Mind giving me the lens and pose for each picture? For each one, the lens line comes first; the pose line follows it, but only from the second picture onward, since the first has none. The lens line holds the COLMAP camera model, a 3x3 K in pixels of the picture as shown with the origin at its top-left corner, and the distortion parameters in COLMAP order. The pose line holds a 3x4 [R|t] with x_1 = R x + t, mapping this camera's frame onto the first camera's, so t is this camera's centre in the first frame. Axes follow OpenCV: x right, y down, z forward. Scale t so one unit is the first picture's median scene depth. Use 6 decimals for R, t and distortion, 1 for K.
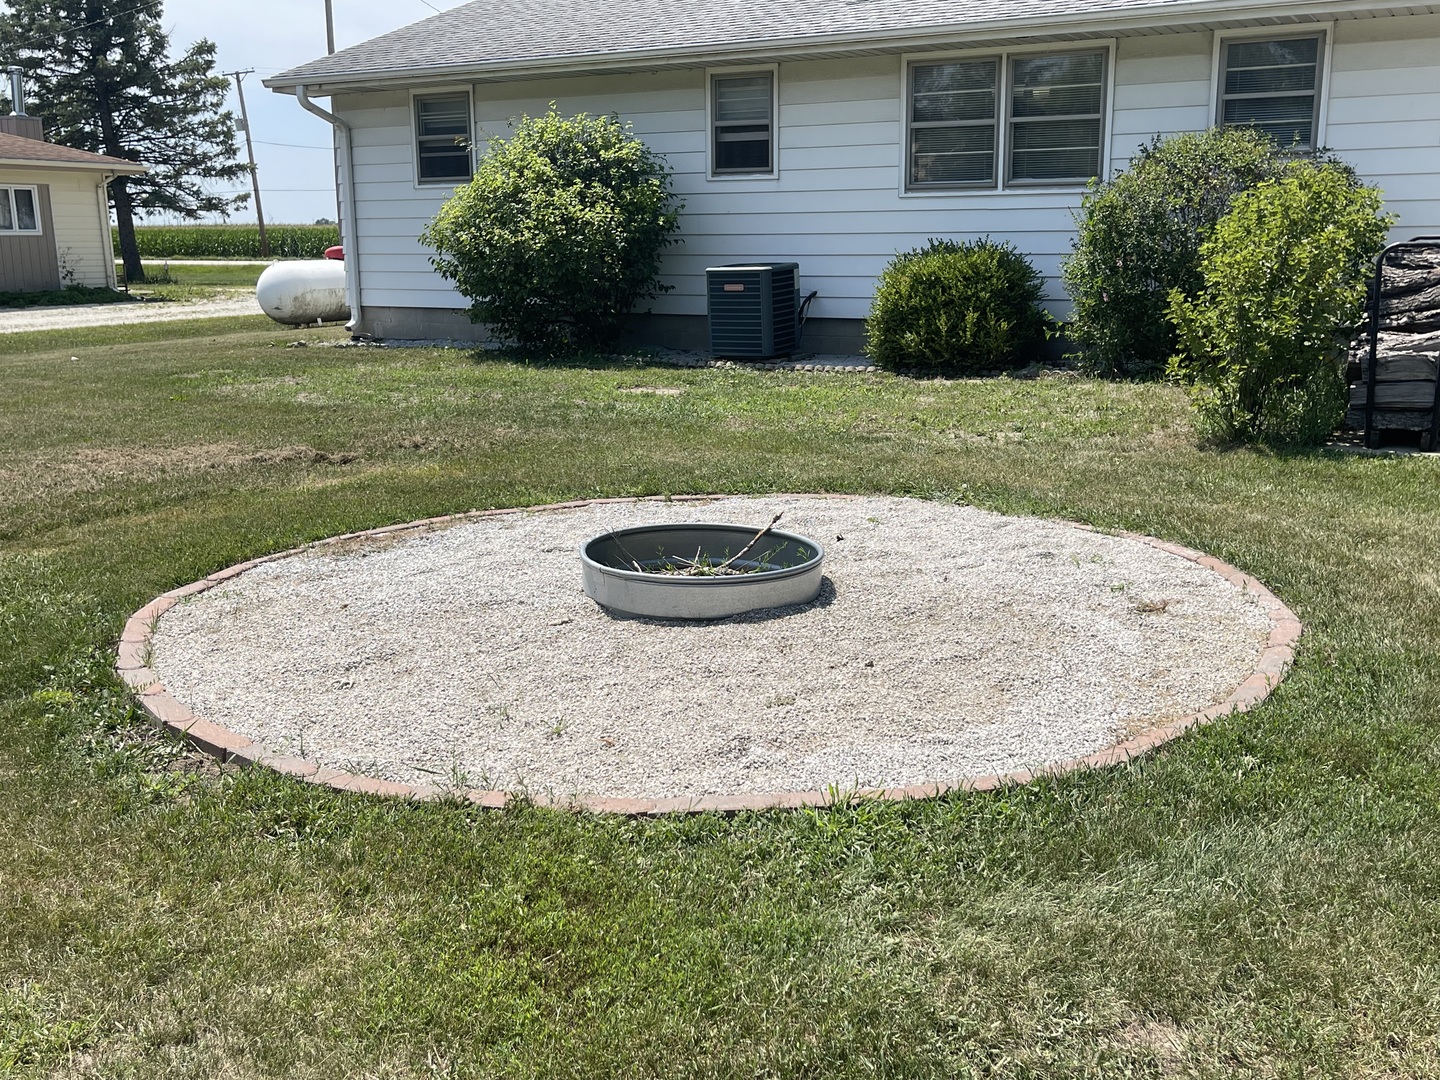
lens RADIAL K [[1104.2, 0, 720.7], [0, 1104.2, 498.9], [0, 0, 1]] dist [0.043683, -0.039880]
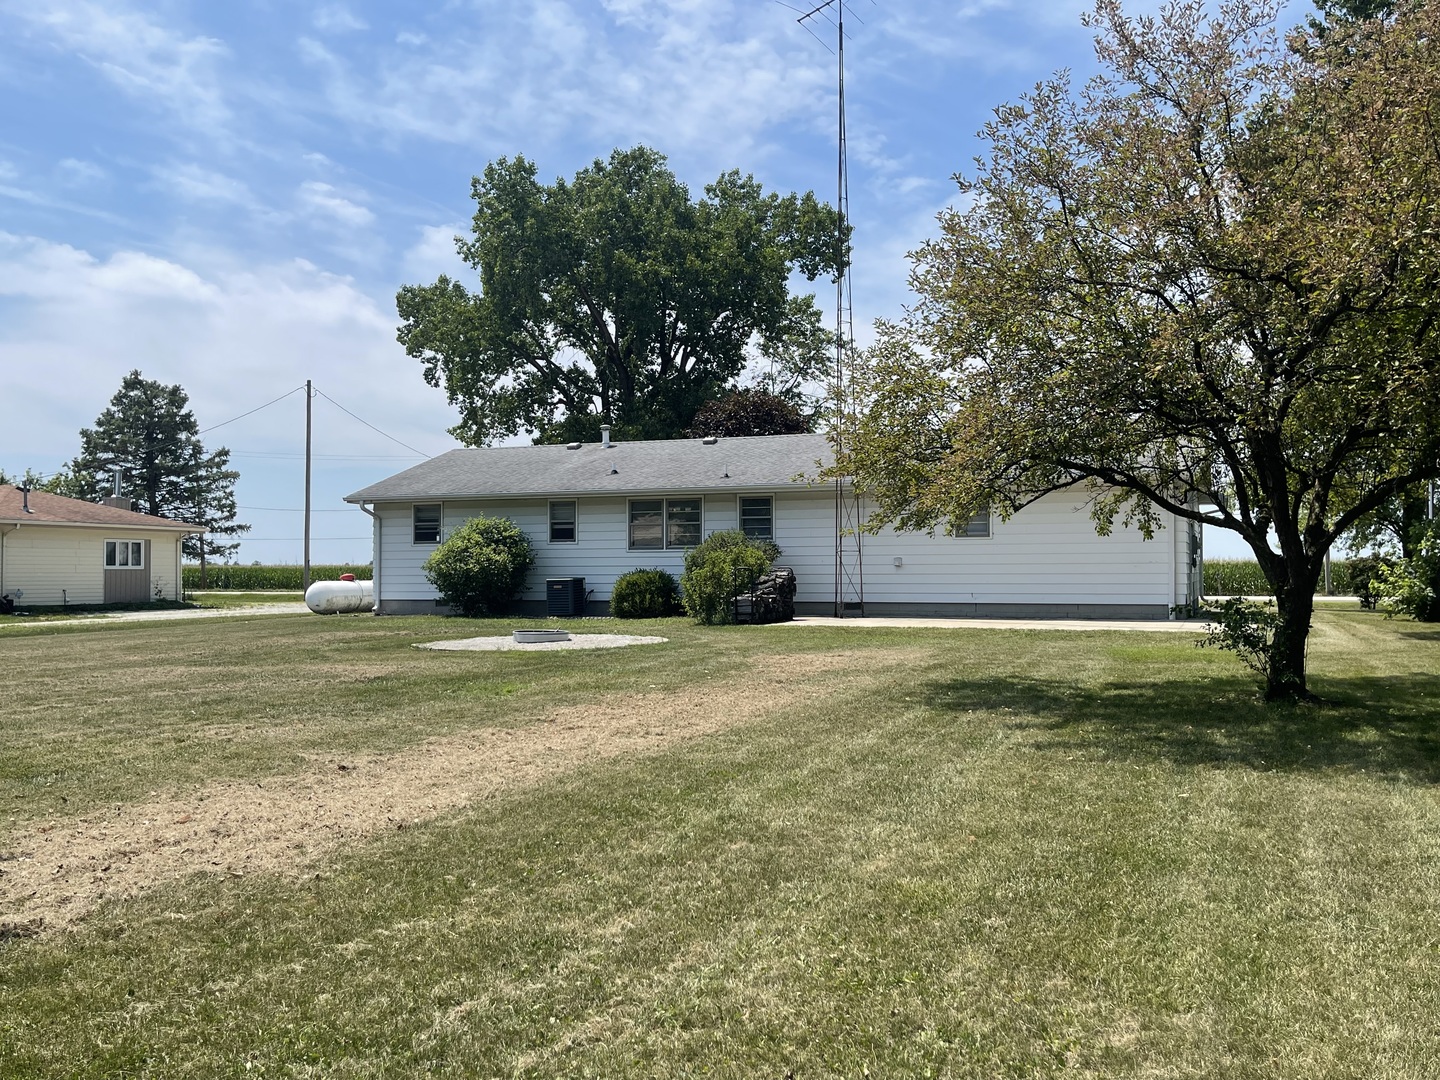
lens RADIAL K [[1301.8, 0, 720.0], [0, 1301.8, 540.0], [0, 0, 1]] dist [0.079872, -0.217705]
pose [[0.994099, 0.007966, 0.108184, 0.052493], [0.020743, 0.964937, -0.261659, 0.437069], [-0.106475, 0.262359, 0.959078, -1.698816]]
